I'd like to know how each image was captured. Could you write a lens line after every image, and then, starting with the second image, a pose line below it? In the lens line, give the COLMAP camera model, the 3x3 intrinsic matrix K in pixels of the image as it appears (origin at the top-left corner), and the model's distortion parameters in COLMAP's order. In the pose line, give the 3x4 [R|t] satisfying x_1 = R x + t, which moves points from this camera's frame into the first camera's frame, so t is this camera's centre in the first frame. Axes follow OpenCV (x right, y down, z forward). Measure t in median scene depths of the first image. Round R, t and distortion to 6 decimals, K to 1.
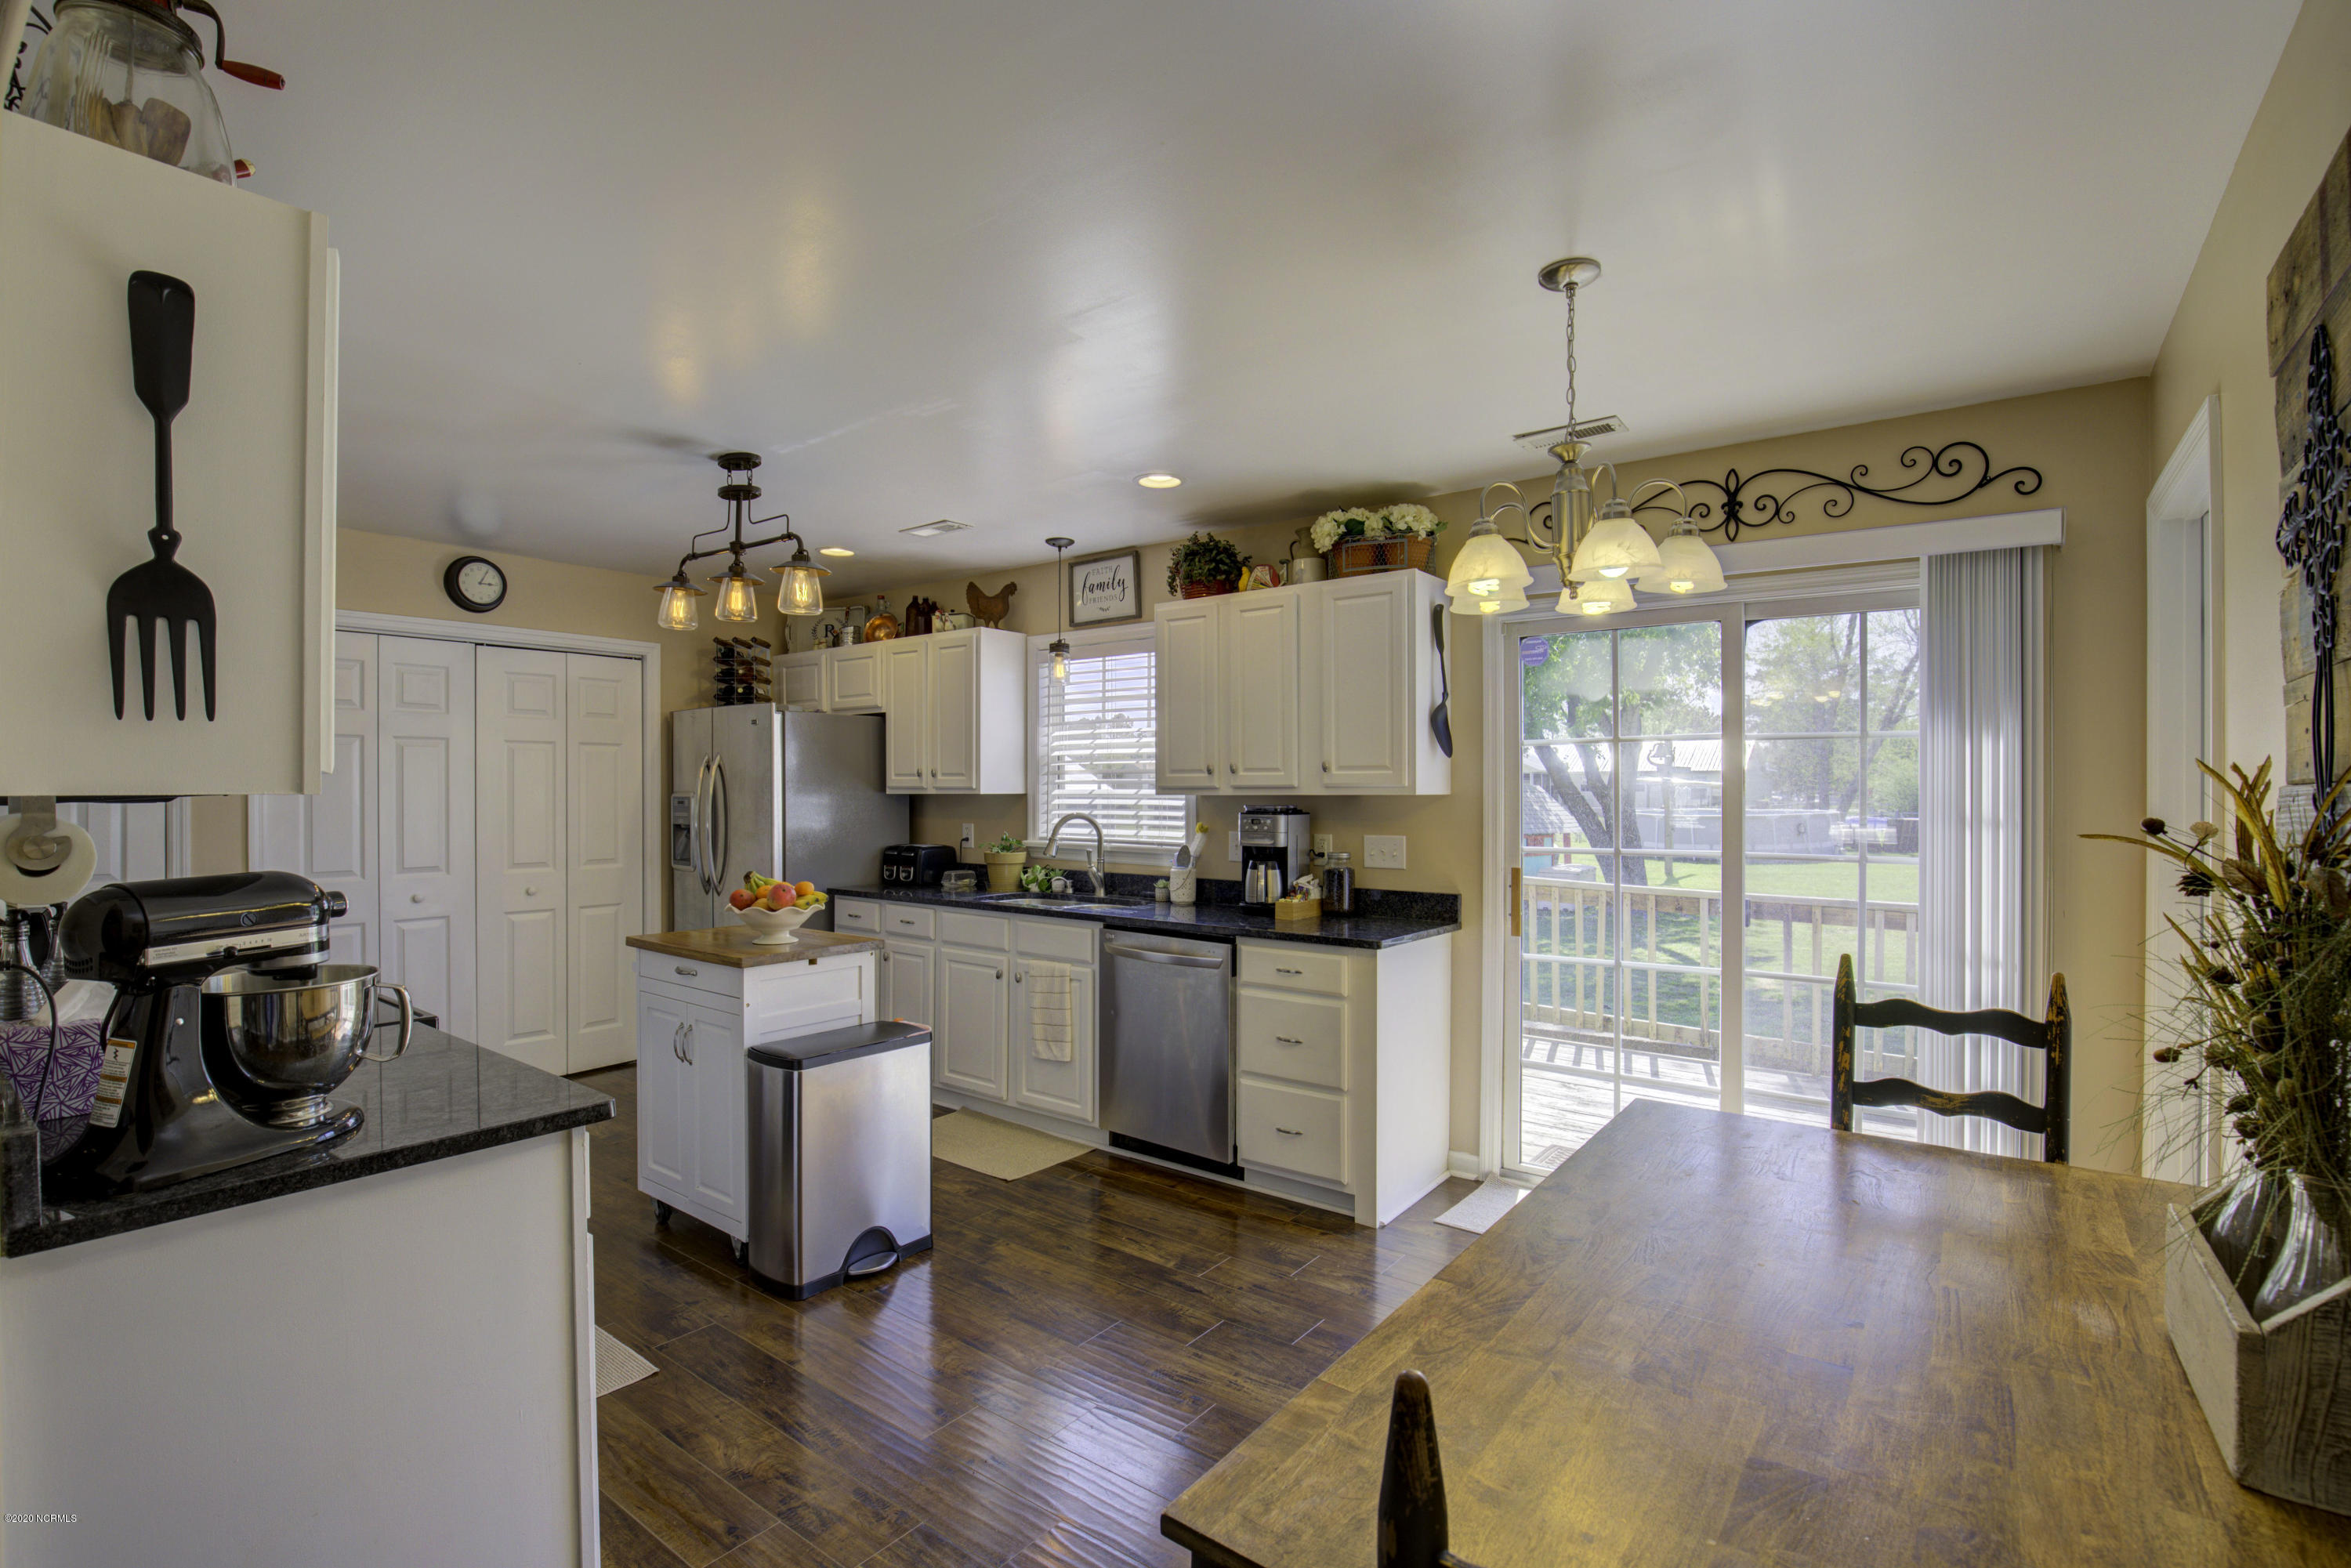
lens RADIAL K [[1073.0, 0, 1171.6], [0, 1073.0, 789.6], [0, 0, 1]] dist [-0.036435, 0.006315]
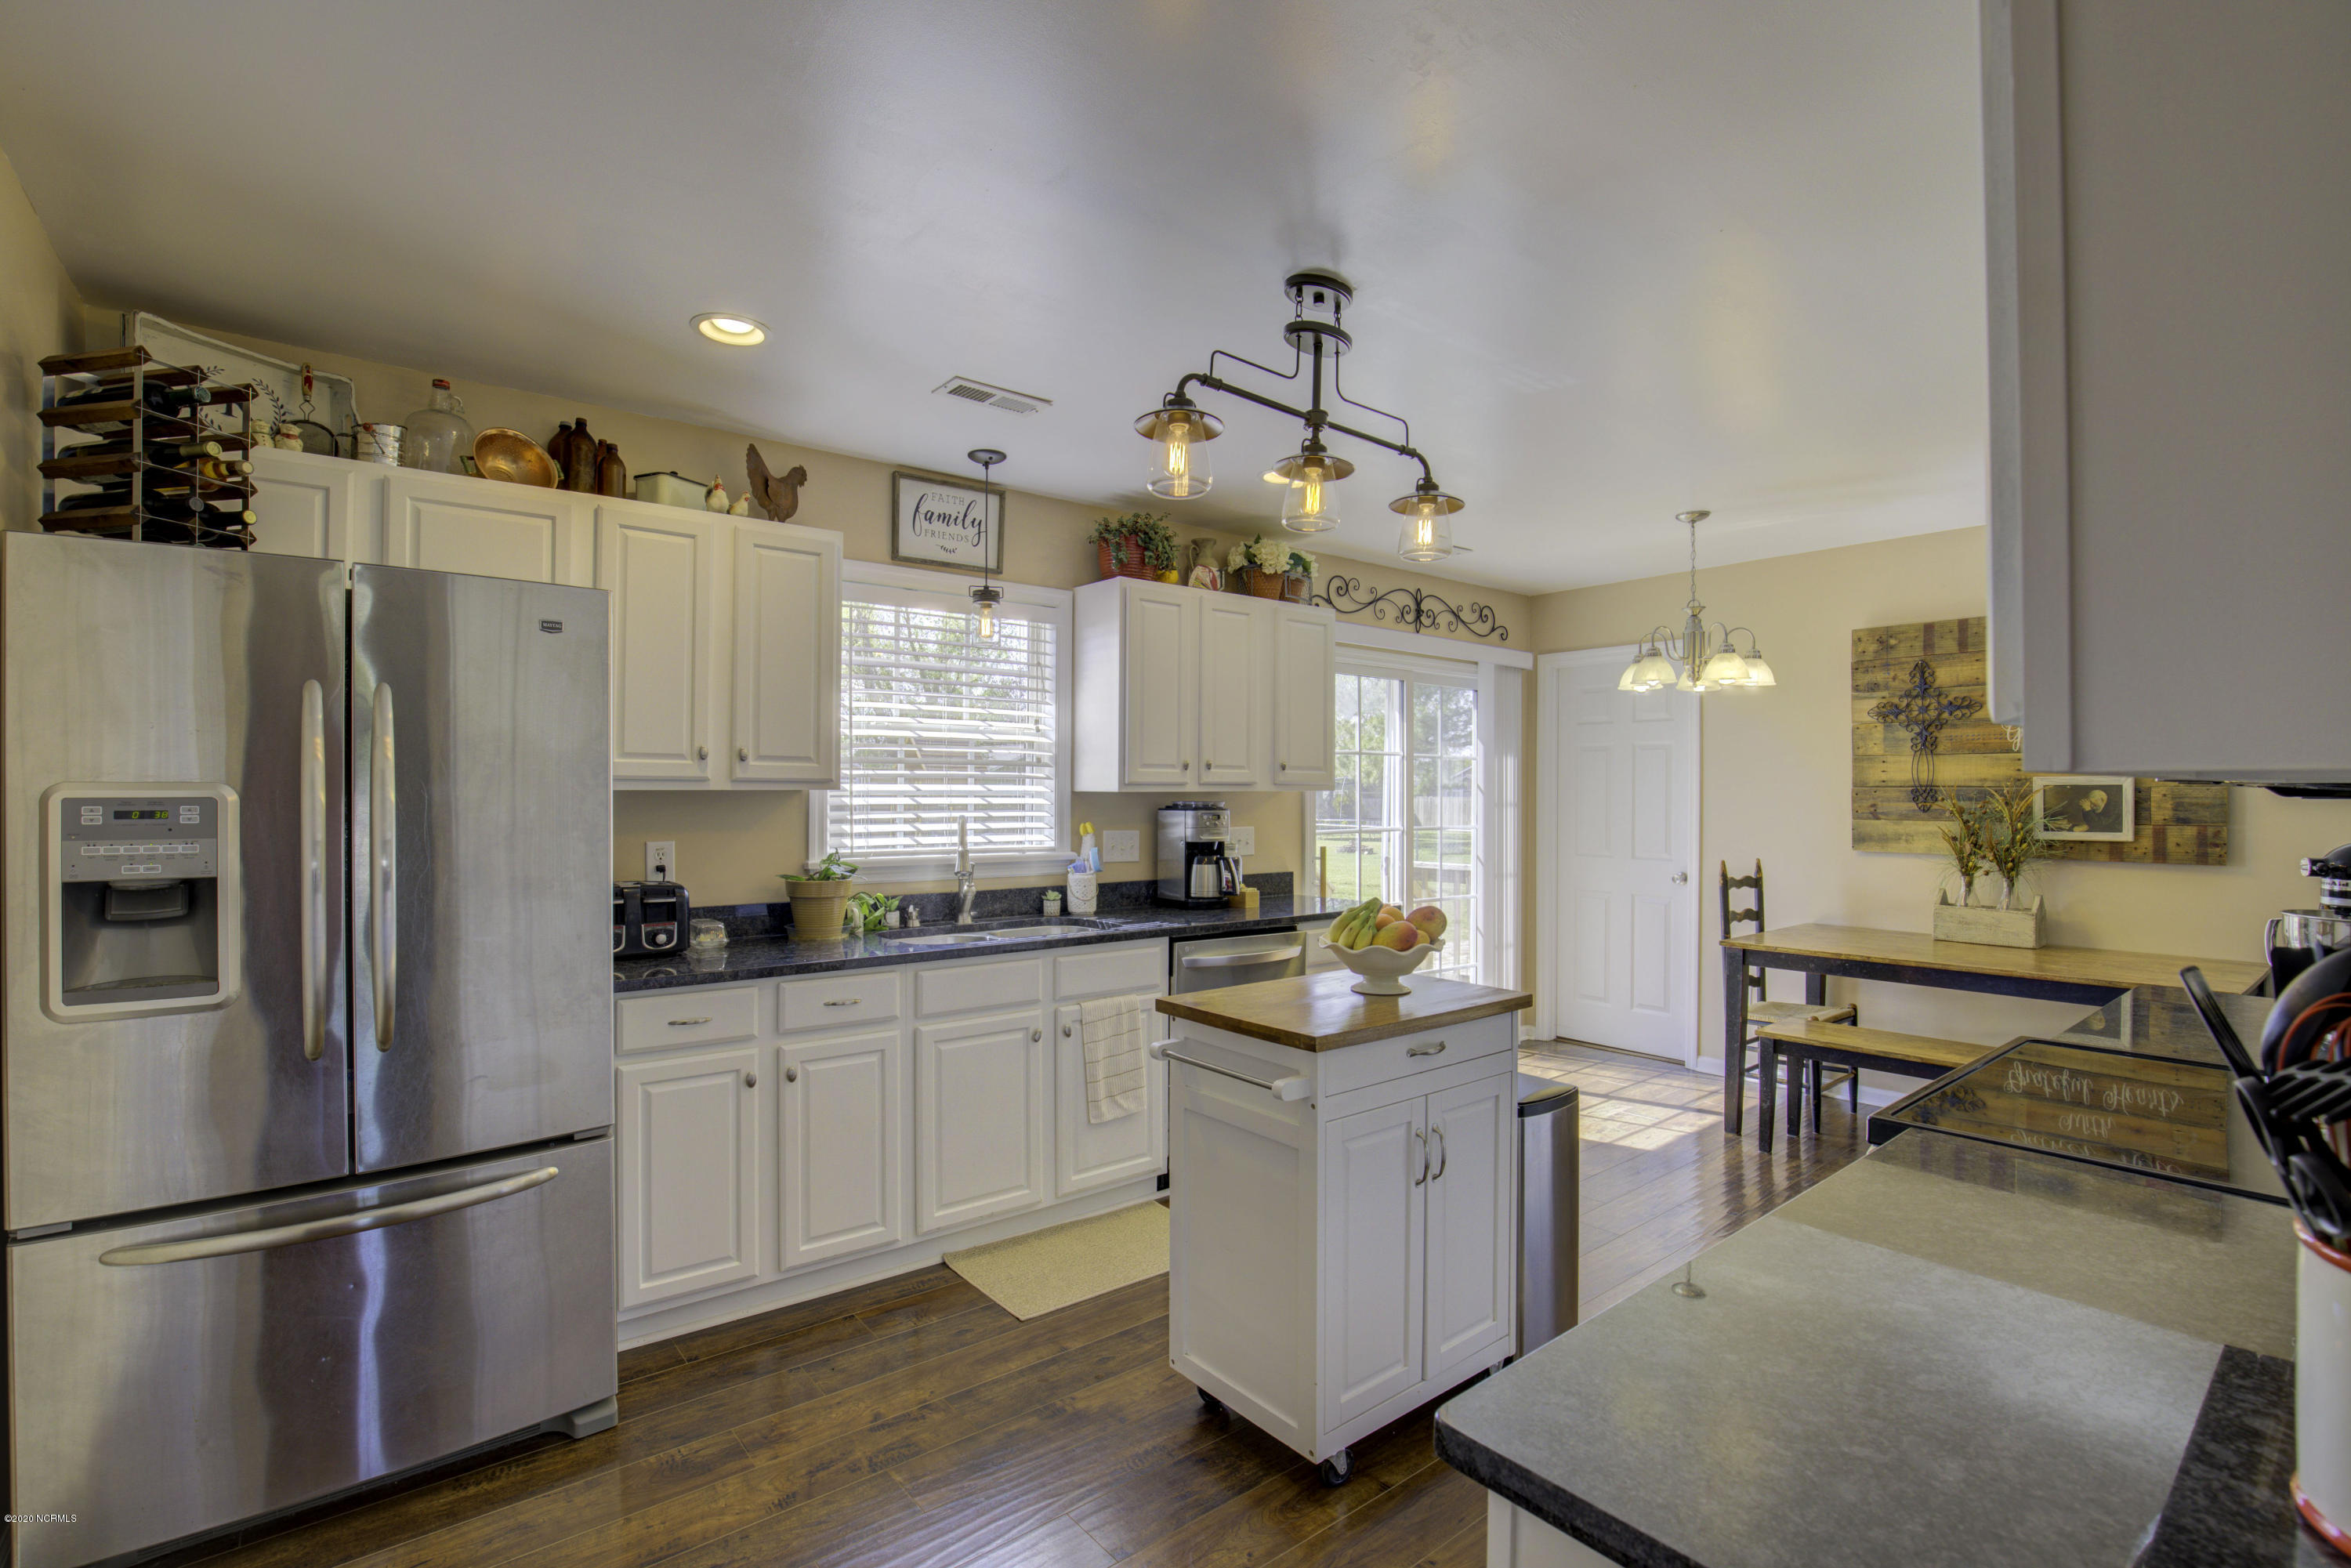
lens RADIAL K [[1073.0, 0, 1177.2], [0, 1073.0, 792.5], [0, 0, 1]] dist [-0.036435, 0.006315]
pose [[0.233946, -0.000834, 0.972249, -0.932118], [-0.002670, 0.999995, 0.001500, 0.004902], [-0.972246, -0.002947, 0.233943, 0.801595]]
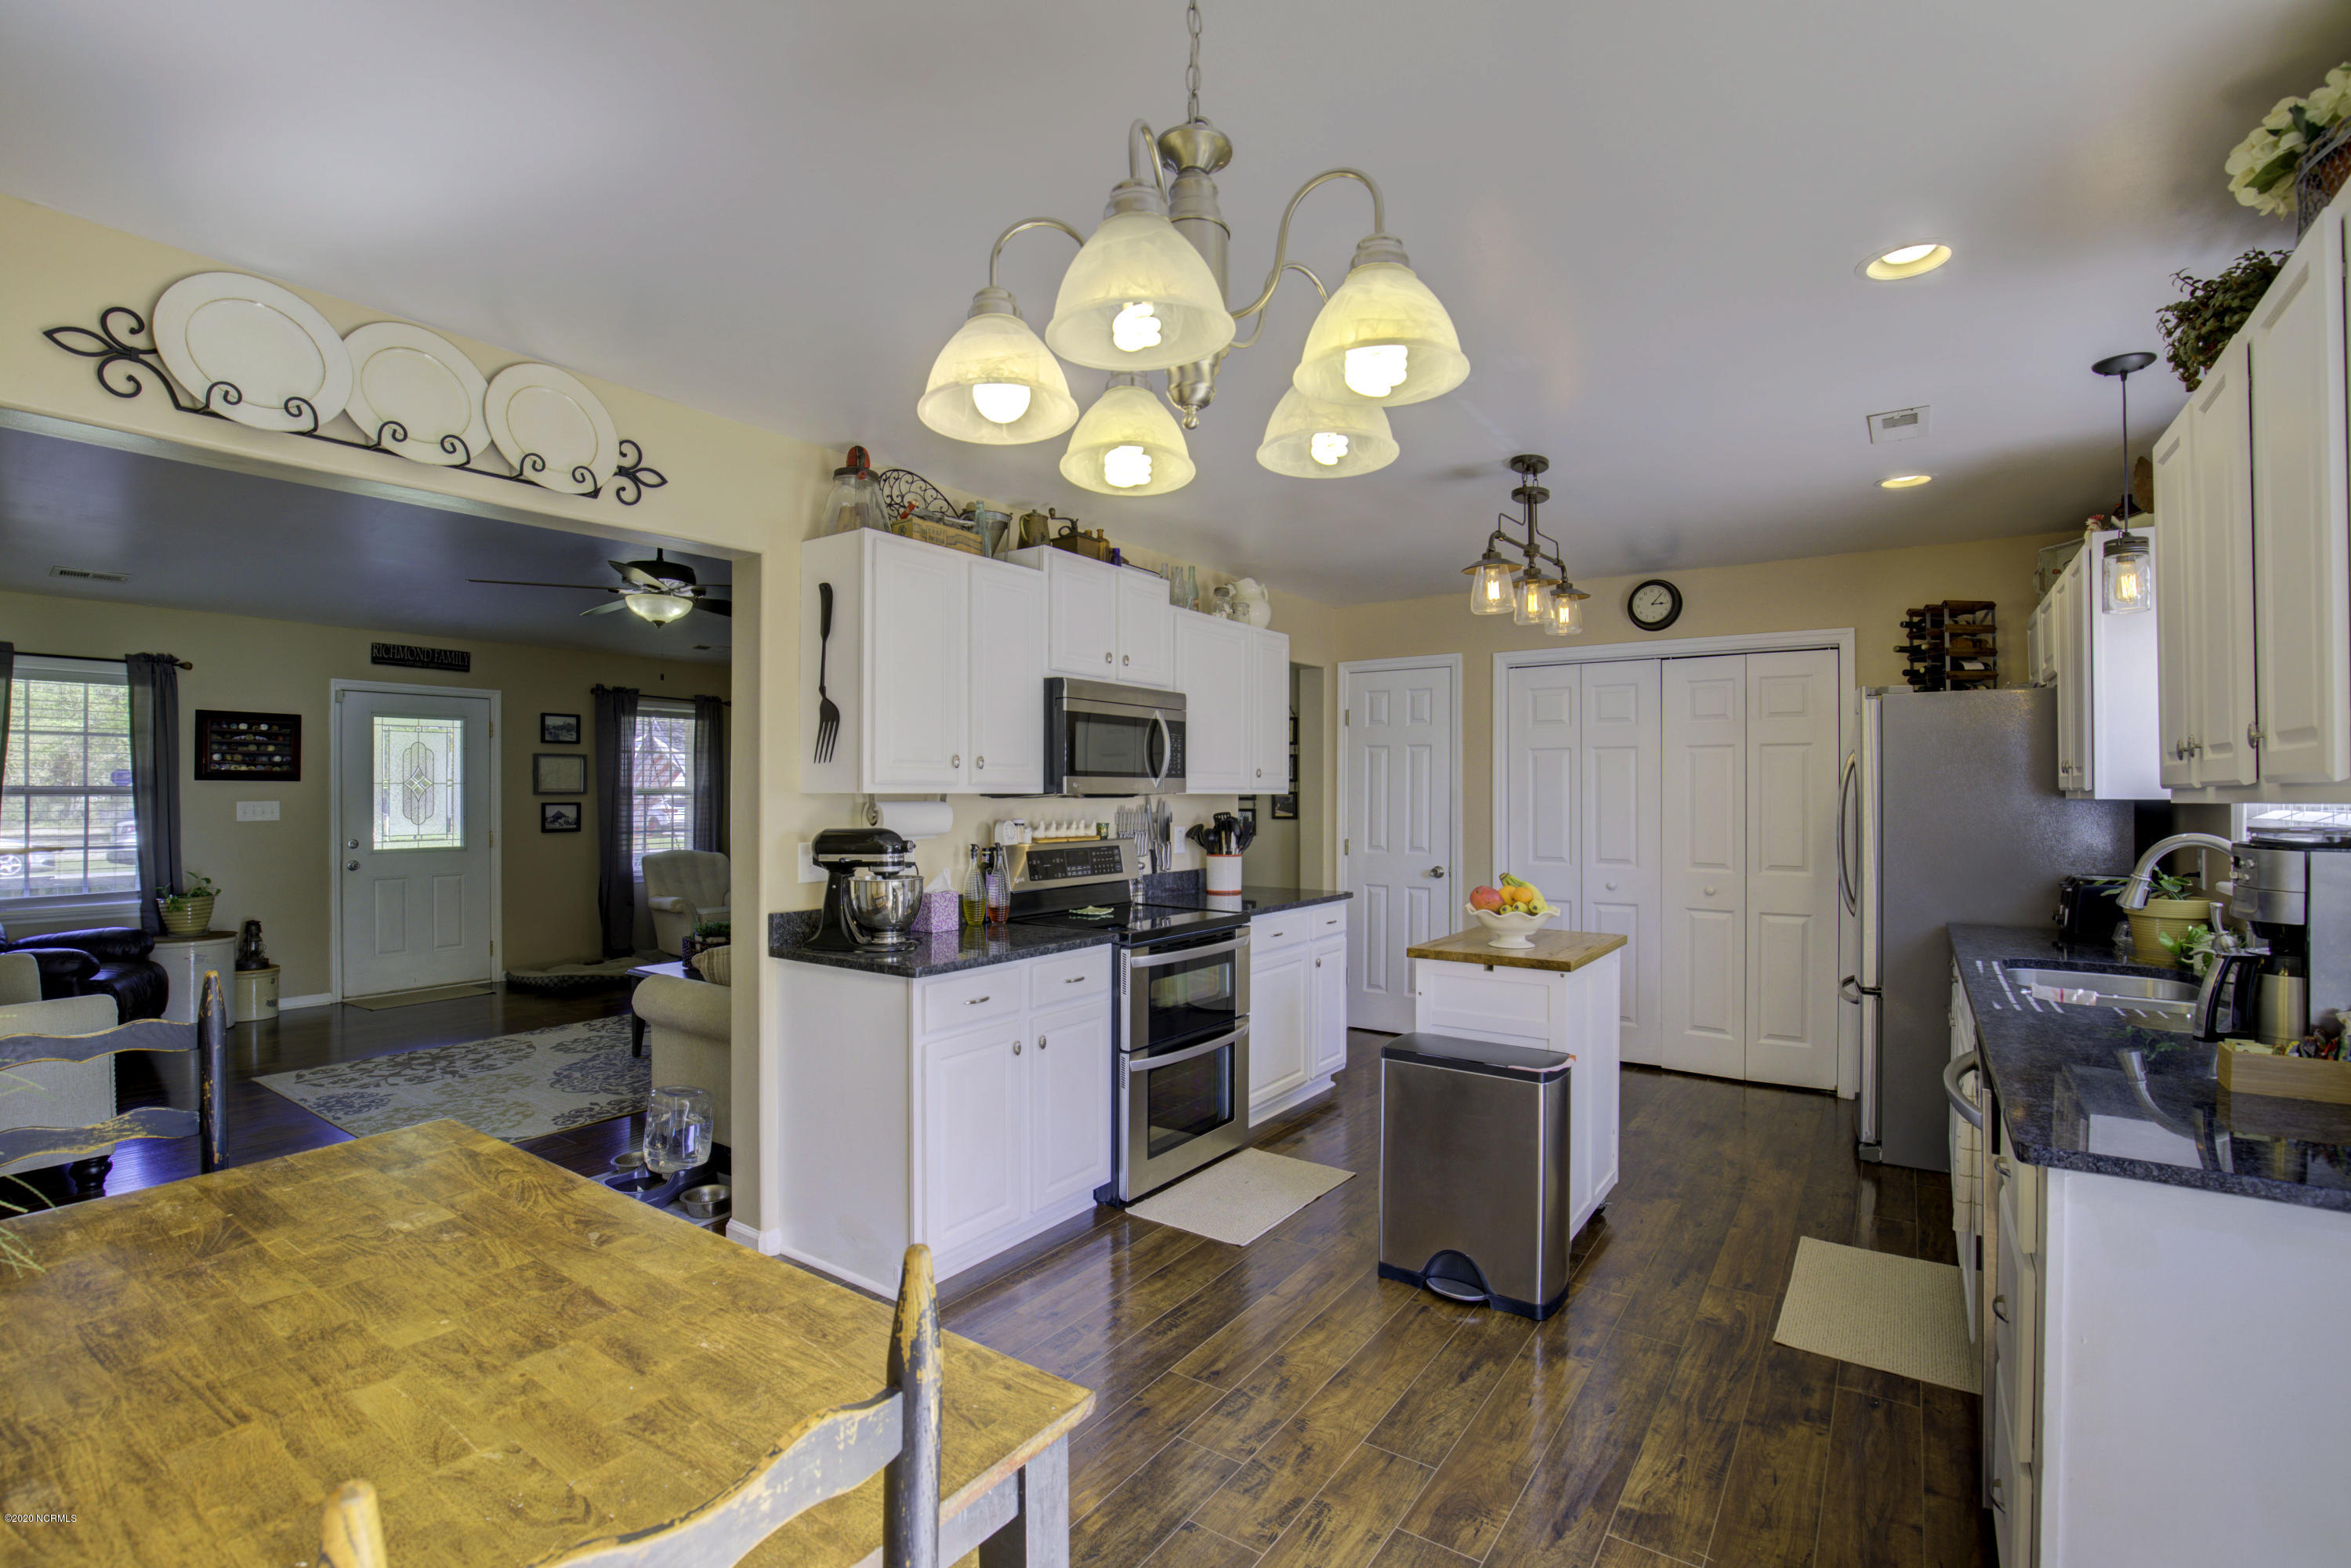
lens RADIAL K [[1073.0, 0, 1174.2], [0, 1073.0, 786.3], [0, 0, 1]] dist [-0.036435, 0.006315]
pose [[0.046606, -0.005512, -0.998898, 0.501296], [-0.001519, 0.999983, -0.005589, 0.000979], [0.998912, 0.001778, 0.046597, 0.534434]]
